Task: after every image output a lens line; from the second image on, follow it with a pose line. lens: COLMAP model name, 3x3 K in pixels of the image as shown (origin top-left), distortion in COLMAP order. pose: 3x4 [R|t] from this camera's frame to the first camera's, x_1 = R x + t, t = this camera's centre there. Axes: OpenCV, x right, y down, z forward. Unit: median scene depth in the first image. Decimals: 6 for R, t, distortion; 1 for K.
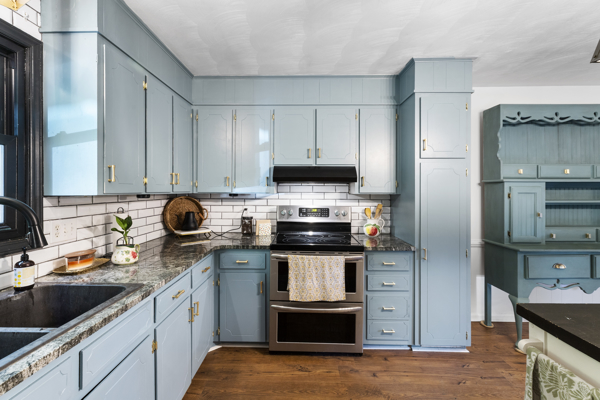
lens RADIAL K [[272.6, 0, 298.4], [0, 272.6, 189.2], [0, 0, 1]] dist [0.001997, 0.000118]
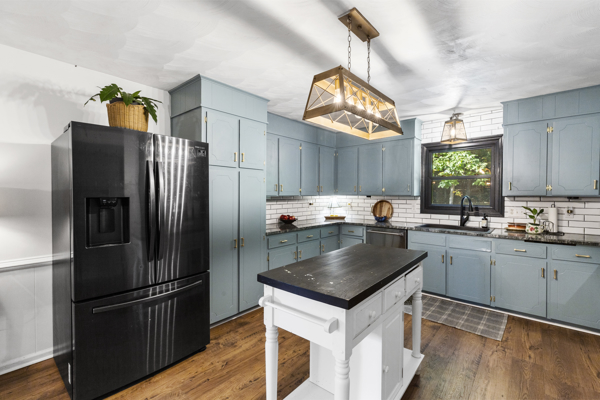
lens RADIAL K [[268.8, 0, 296.9], [0, 268.8, 192.6], [0, 0, 1]] dist [0.000963, 0.000358]
pose [[-0.644135, -0.004712, -0.764898, 1.345816], [0.002884, 0.999959, -0.008589, 0.004690], [0.764907, -0.007738, -0.644095, 0.718236]]
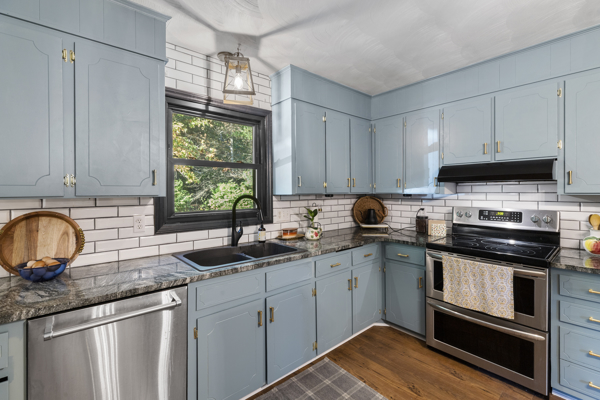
lens RADIAL K [[268.8, 0, 296.9], [0, 268.8, 192.6], [0, 0, 1]] dist [0.000963, 0.000358]
pose [[0.666092, -0.002925, -0.745864, 0.325860], [0.009716, 0.999941, 0.004755, 0.001645], [0.745806, -0.010414, 0.666082, -0.049069]]
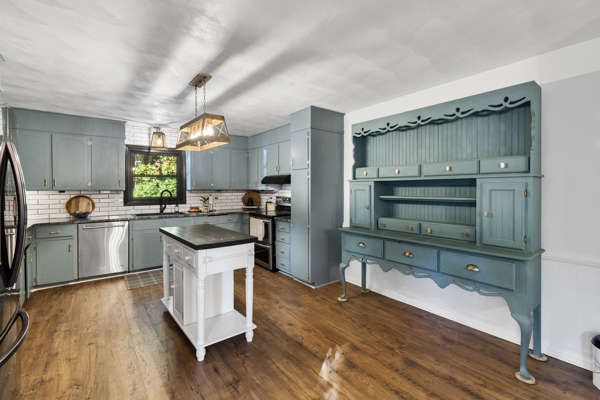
lens RADIAL K [[268.8, 0, 296.9], [0, 268.8, 192.6], [0, 0, 1]] dist [0.000963, 0.000358]
pose [[0.622729, 0.009988, -0.782373, 1.825884], [0.005916, 0.999830, 0.017473, 0.002671], [0.782415, -0.015509, 0.622564, -0.063759]]
